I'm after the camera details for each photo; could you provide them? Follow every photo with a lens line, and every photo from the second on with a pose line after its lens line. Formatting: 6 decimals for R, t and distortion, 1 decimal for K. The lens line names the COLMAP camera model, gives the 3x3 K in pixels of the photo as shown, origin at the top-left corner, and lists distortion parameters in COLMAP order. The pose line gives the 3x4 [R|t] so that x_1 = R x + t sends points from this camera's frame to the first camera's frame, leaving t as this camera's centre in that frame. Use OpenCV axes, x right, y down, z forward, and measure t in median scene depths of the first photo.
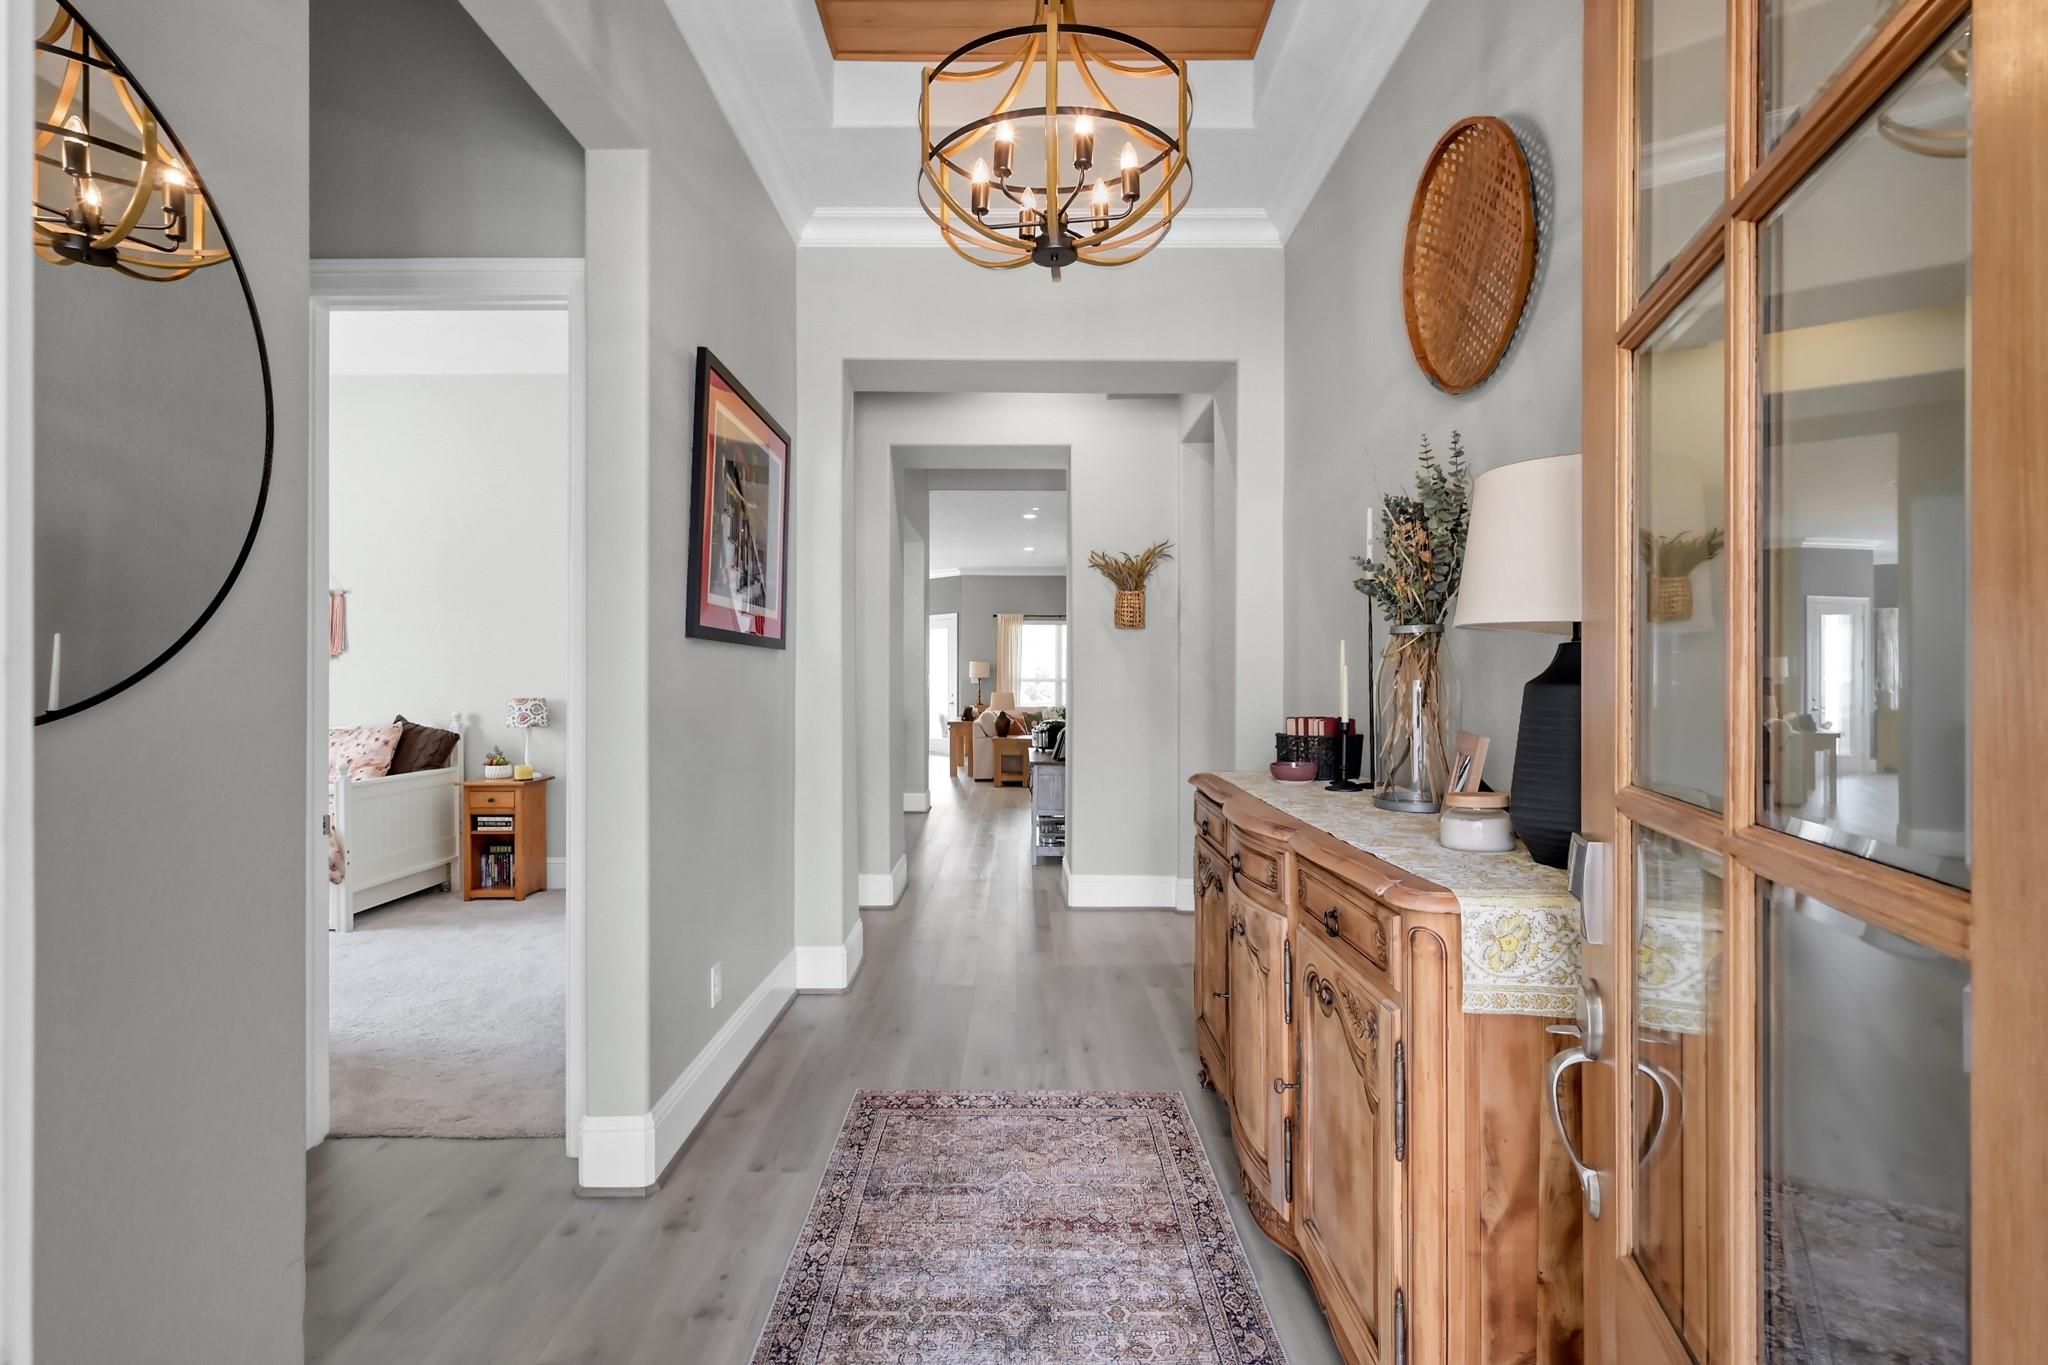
lens RADIAL K [[944.6, 0, 1024.0], [0, 944.6, 682.5], [0, 0, 1]] dist [-0.000388, -0.000064]
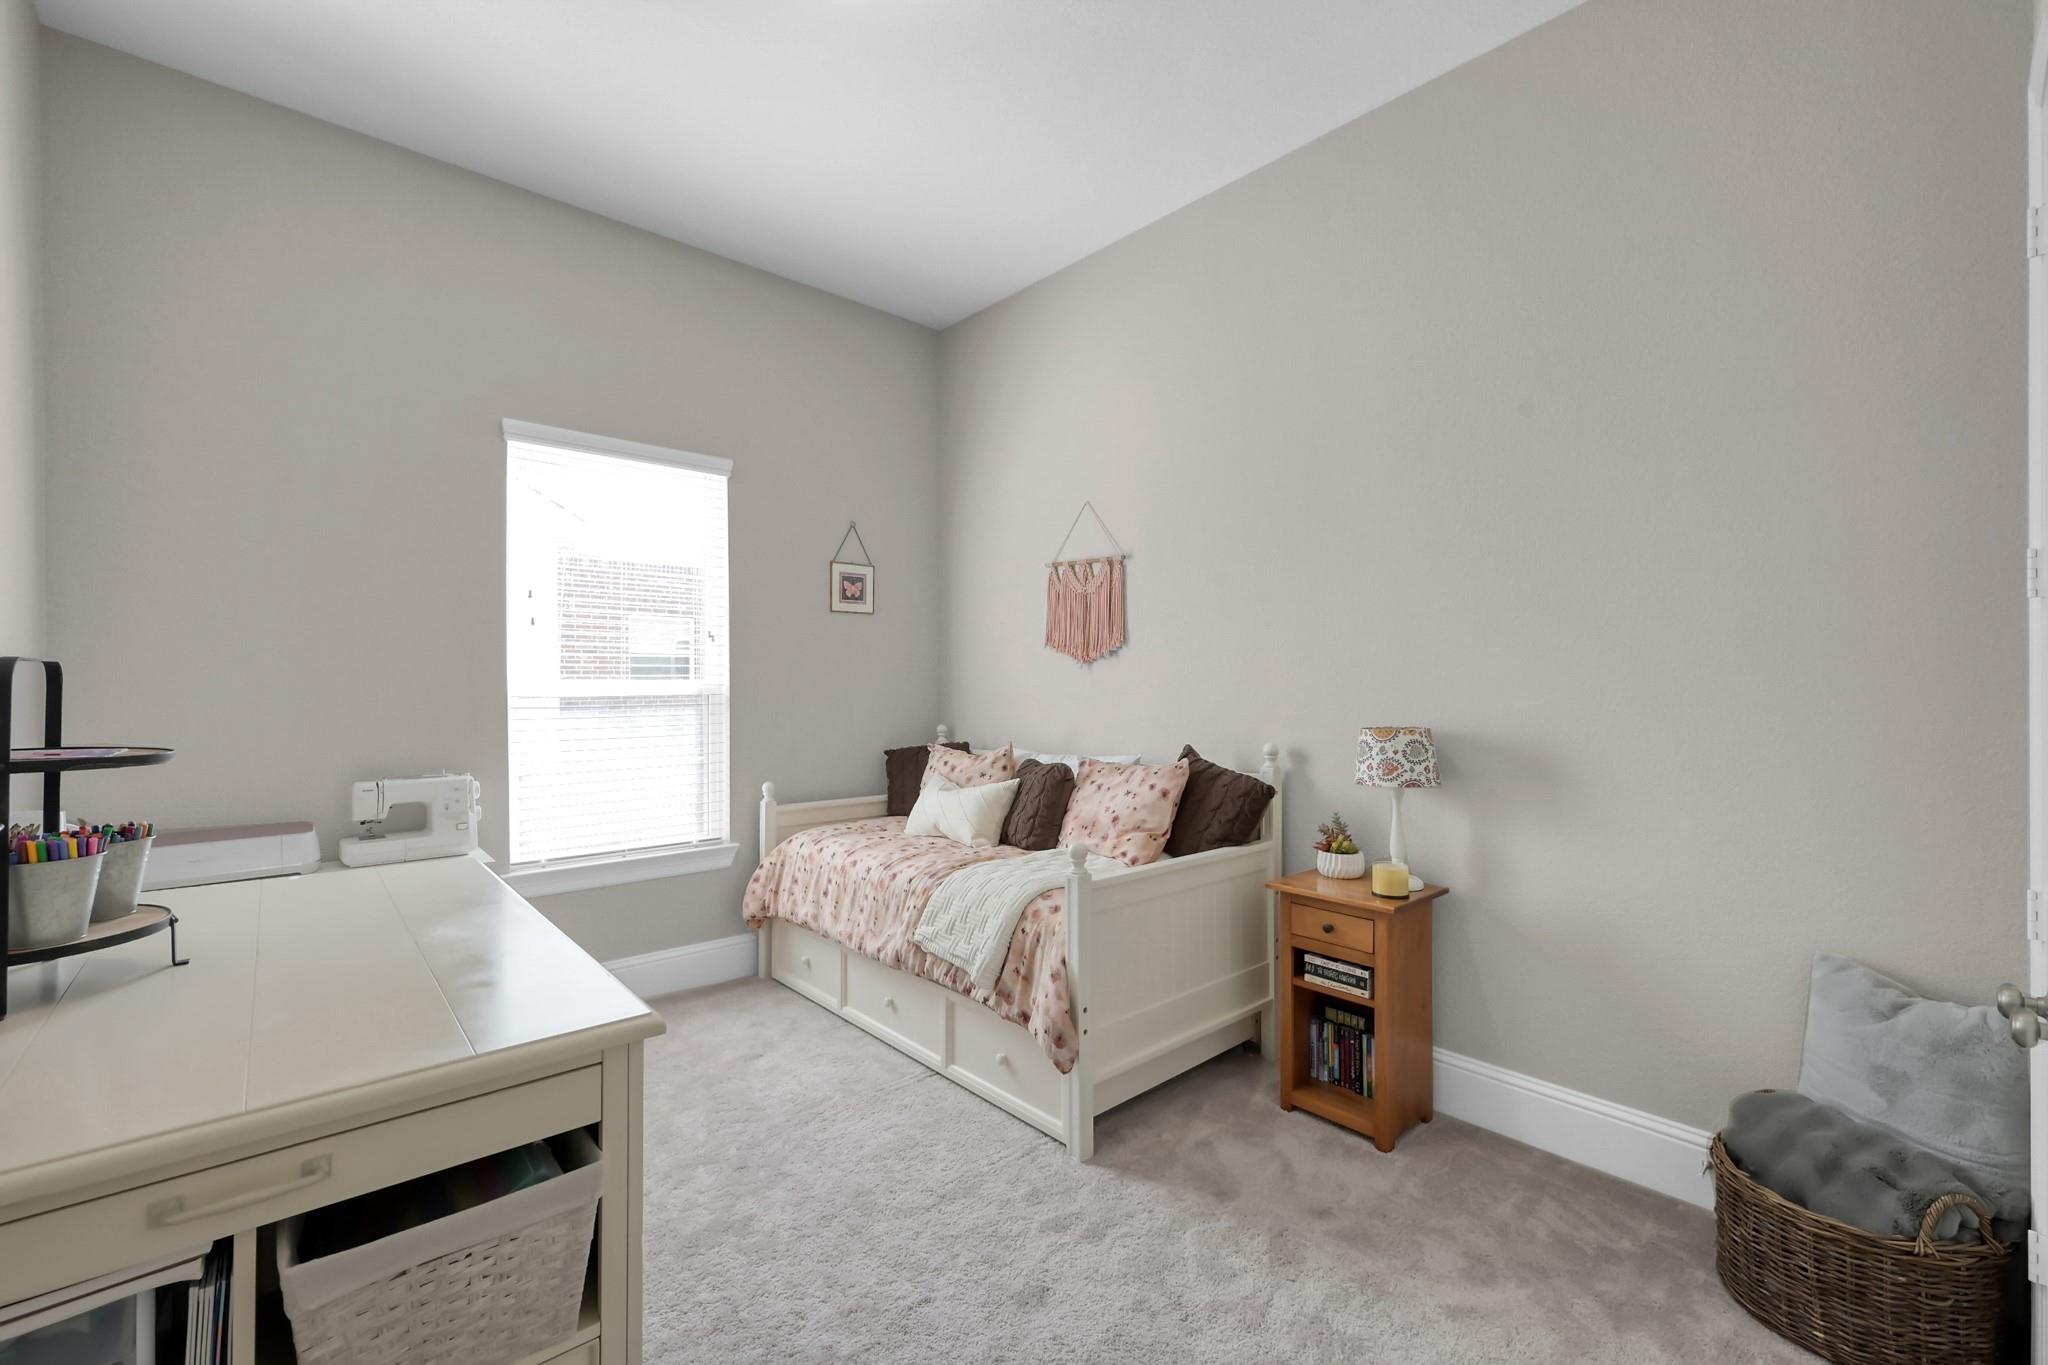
lens RADIAL K [[854.2, 0, 1017.2], [0, 854.2, 678.1], [0, 0, 1]] dist [0.001758, 0.000207]
pose [[0.662193, -0.000208, -0.749333, -0.325132], [-0.001699, 0.999997, -0.001779, -0.008110], [0.749331, 0.002451, 0.662191, 0.560057]]
